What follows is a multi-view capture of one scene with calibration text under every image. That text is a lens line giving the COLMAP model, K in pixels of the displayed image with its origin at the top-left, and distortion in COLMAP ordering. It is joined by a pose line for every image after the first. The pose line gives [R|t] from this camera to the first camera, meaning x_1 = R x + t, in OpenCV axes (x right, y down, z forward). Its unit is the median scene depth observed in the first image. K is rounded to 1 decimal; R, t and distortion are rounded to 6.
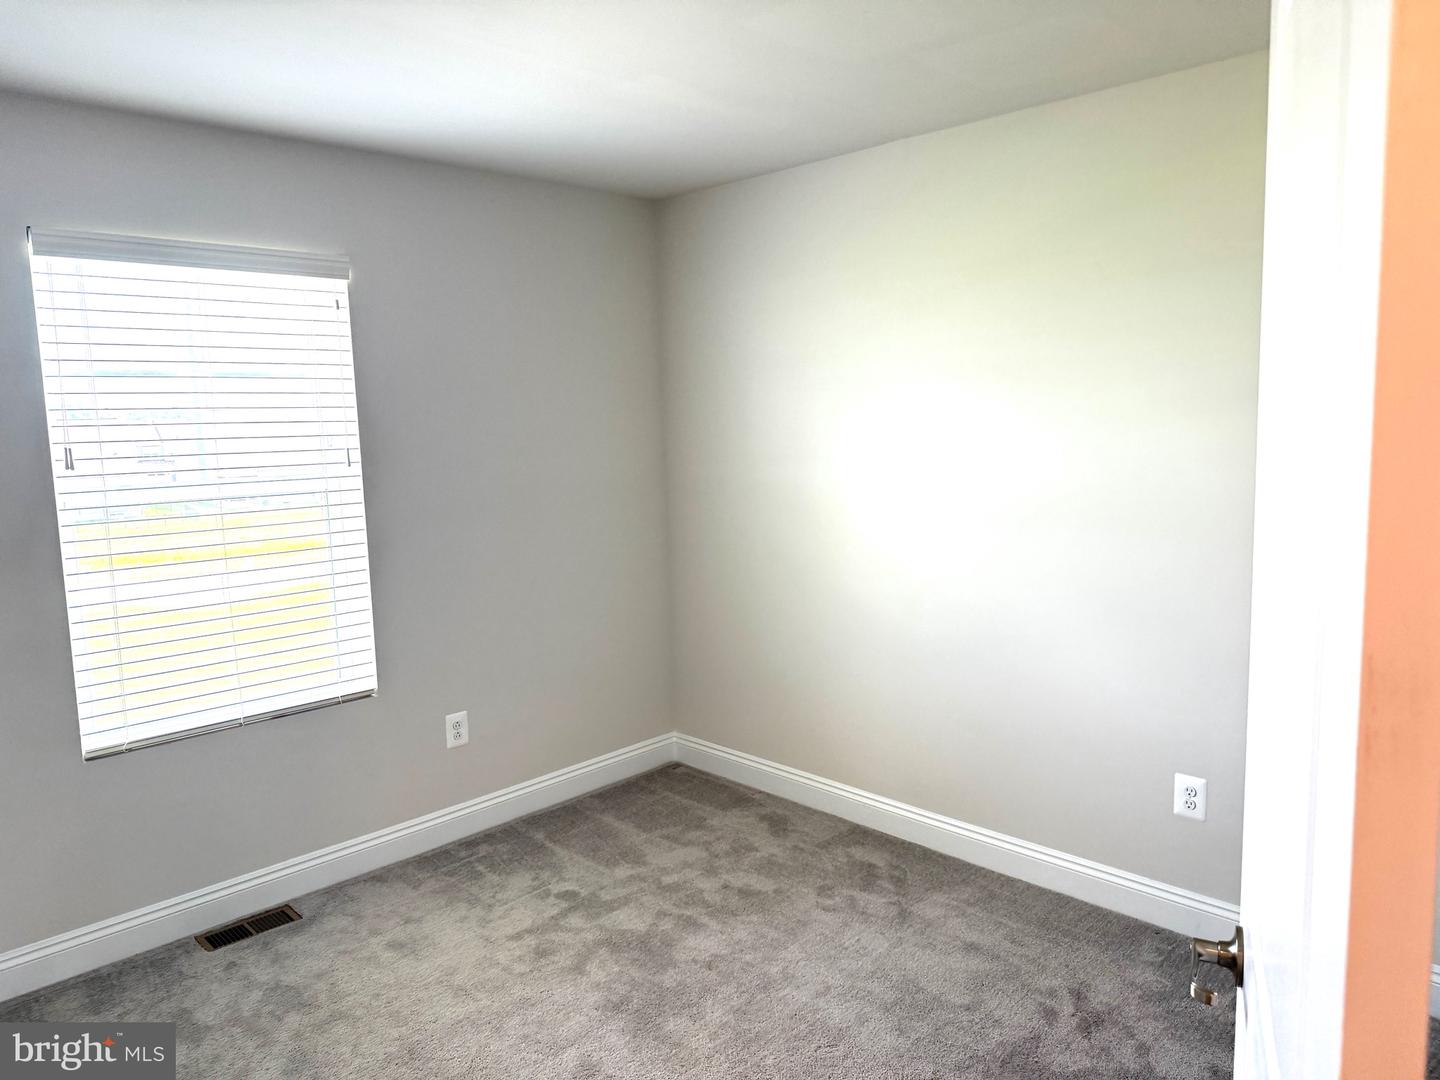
lens RADIAL K [[1015.1, 0, 711.7], [0, 1015.1, 540.3], [0, 0, 1]] dist [0.003385, -0.000042]
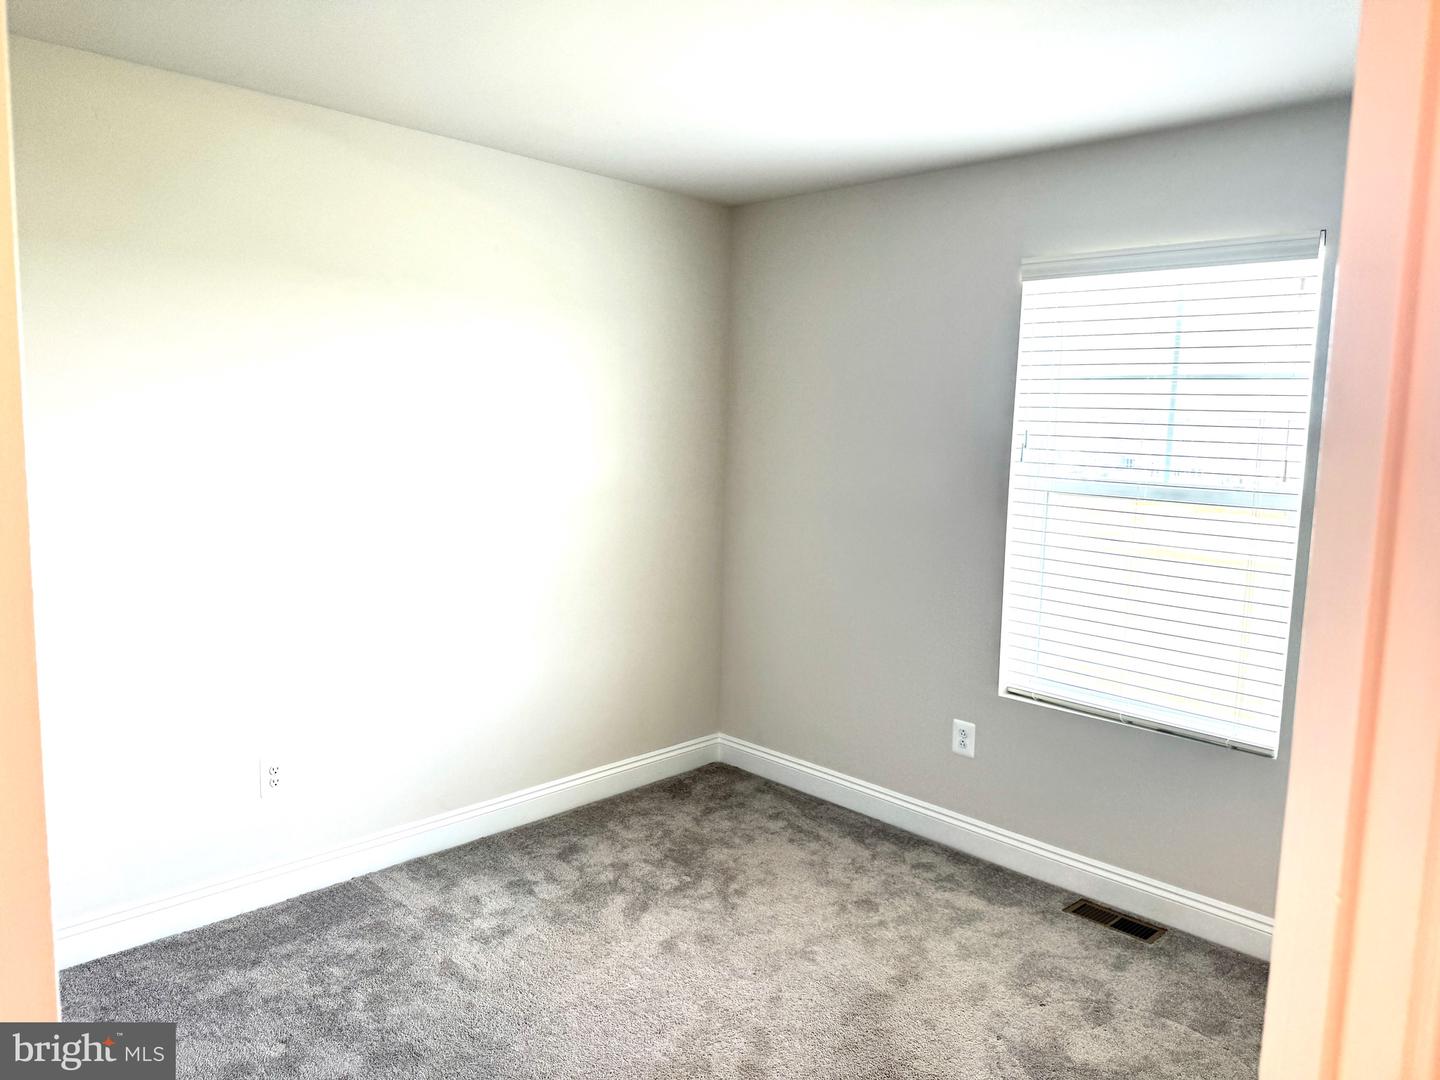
lens RADIAL K [[1015.1, 0, 710.1], [0, 1015.1, 543.0], [0, 0, 1]] dist [0.003385, -0.000042]
pose [[-0.022203, 0.151411, -0.988221, 0.505523], [-0.163720, 0.974570, 0.152998, -0.075777], [0.986257, 0.165189, 0.003151, 0.543307]]
